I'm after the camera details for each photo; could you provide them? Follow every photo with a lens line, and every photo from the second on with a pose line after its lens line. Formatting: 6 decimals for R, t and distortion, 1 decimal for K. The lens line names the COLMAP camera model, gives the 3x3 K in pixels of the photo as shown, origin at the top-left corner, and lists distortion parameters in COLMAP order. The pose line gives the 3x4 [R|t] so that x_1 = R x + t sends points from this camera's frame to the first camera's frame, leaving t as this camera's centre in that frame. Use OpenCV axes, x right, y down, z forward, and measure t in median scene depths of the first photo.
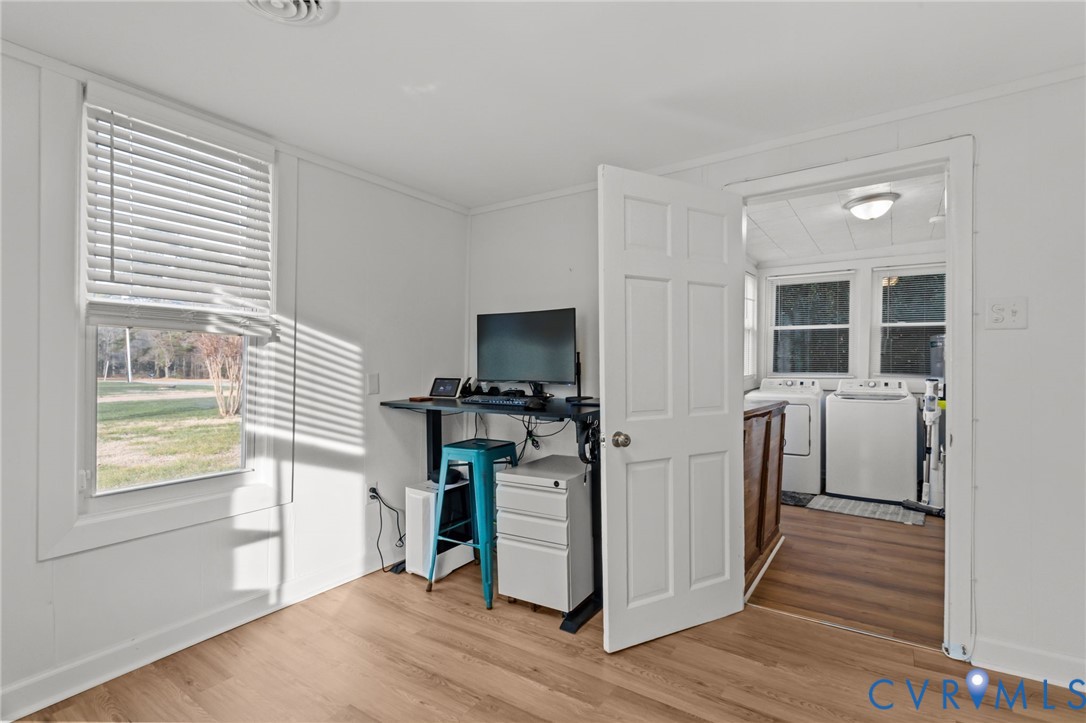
lens RADIAL K [[526.4, 0, 521.1], [0, 526.4, 354.5], [0, 0, 1]] dist [0.000039, 0.000015]
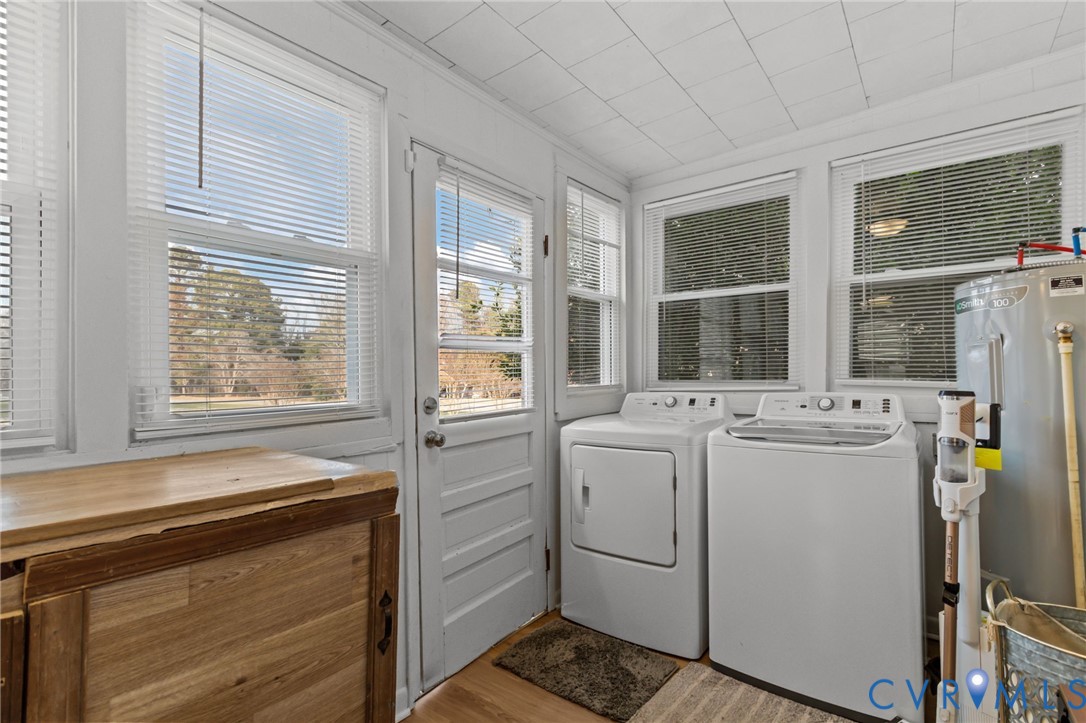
lens RADIAL K [[511.9, 0, 539.2], [0, 511.9, 361.5], [0, 0, 1]] dist [0.000074, -0.000060]
pose [[0.999126, -0.003979, -0.041609, 0.453941], [0.002907, 0.999663, -0.025787, 0.032142], [0.041698, 0.025644, 0.998801, 0.568039]]
